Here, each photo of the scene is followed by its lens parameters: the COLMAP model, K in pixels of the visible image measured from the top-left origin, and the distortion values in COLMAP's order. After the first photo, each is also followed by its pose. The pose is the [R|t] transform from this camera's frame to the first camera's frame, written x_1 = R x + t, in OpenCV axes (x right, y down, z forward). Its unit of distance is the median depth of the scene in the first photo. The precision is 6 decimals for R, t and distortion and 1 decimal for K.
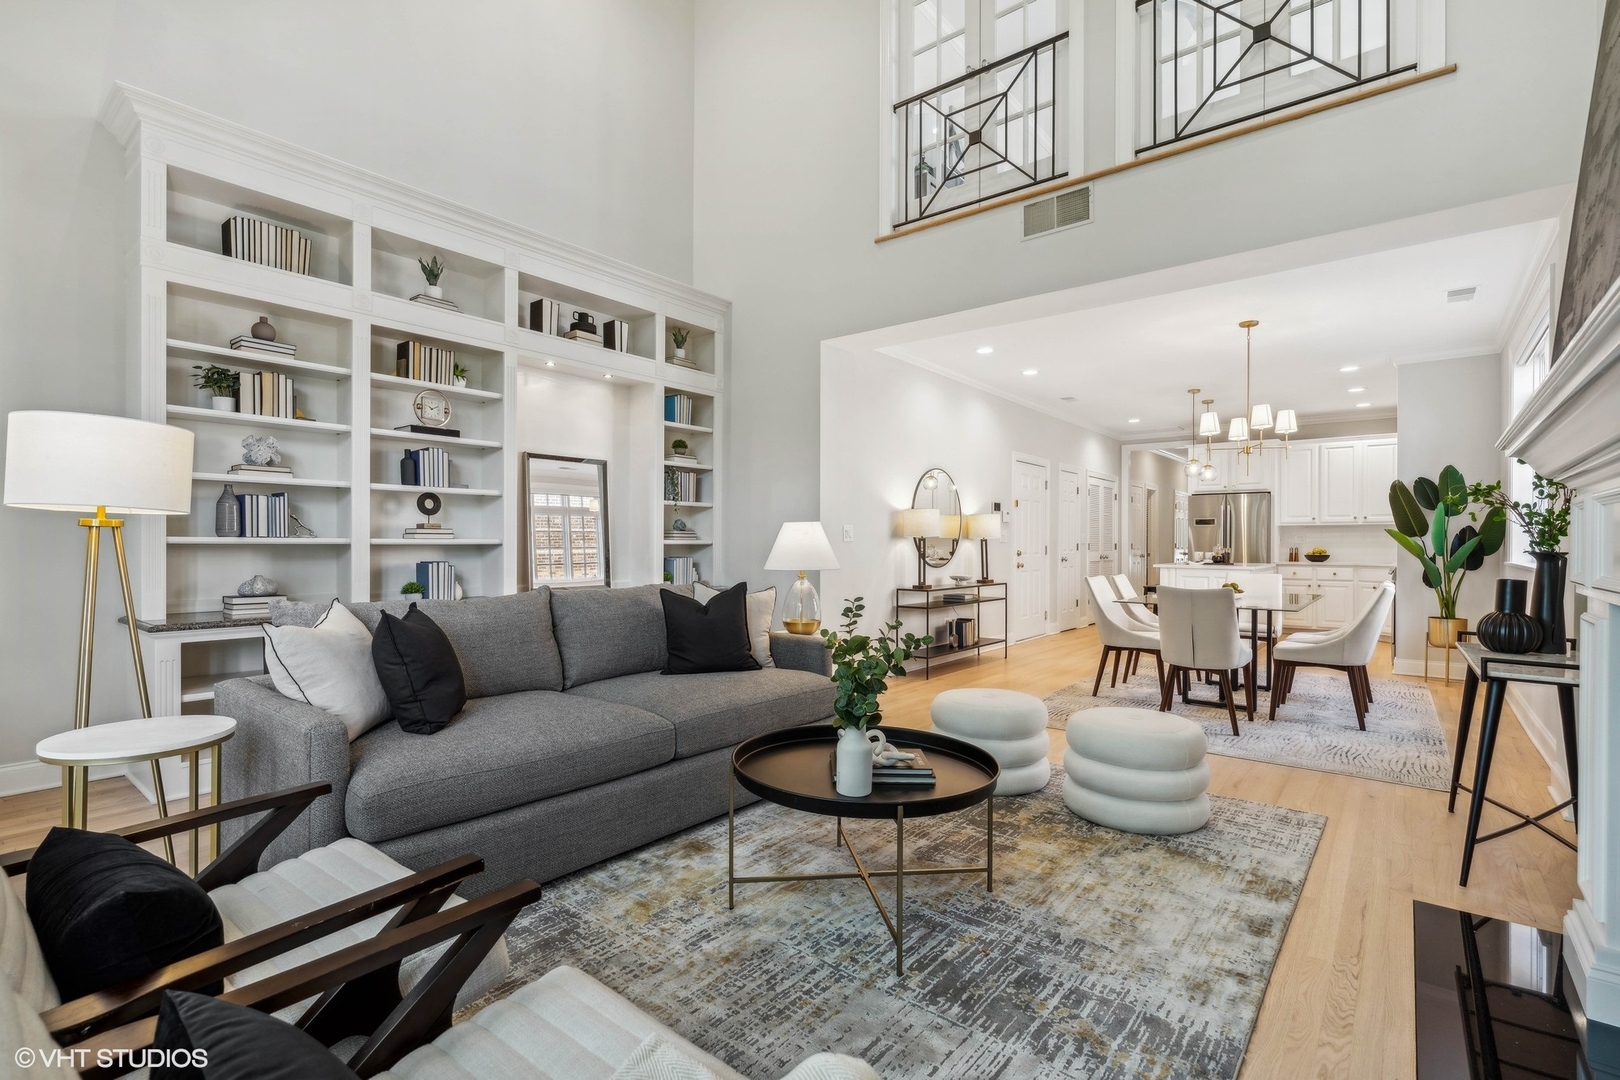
lens RADIAL K [[753.3, 0, 806.9], [0, 753.3, 536.2], [0, 0, 1]] dist [-0.000931, 0.000226]
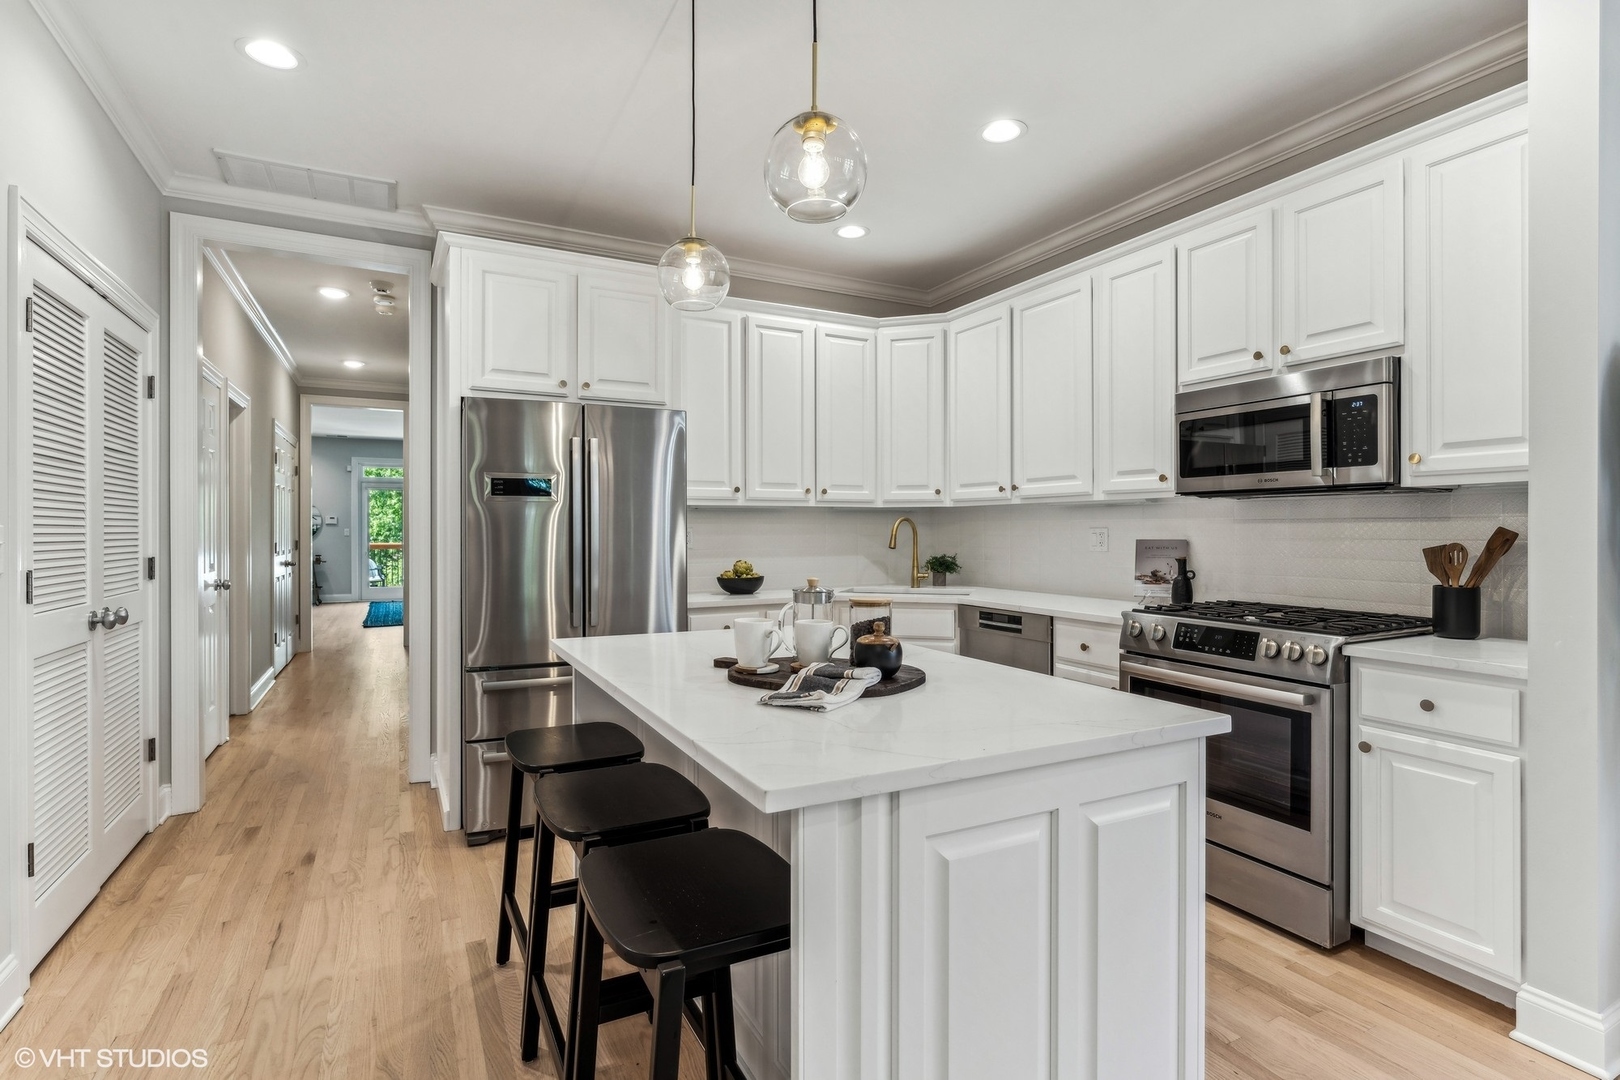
lens RADIAL K [[798.8, 0, 812.0], [0, 798.8, 528.5], [0, 0, 1]] dist [-0.009474, -0.000357]
pose [[0.403899, -0.000410, 0.914804, 0.499317], [-0.011307, 0.999921, 0.005440, -0.008537], [-0.914734, -0.012541, 0.403862, 1.357596]]
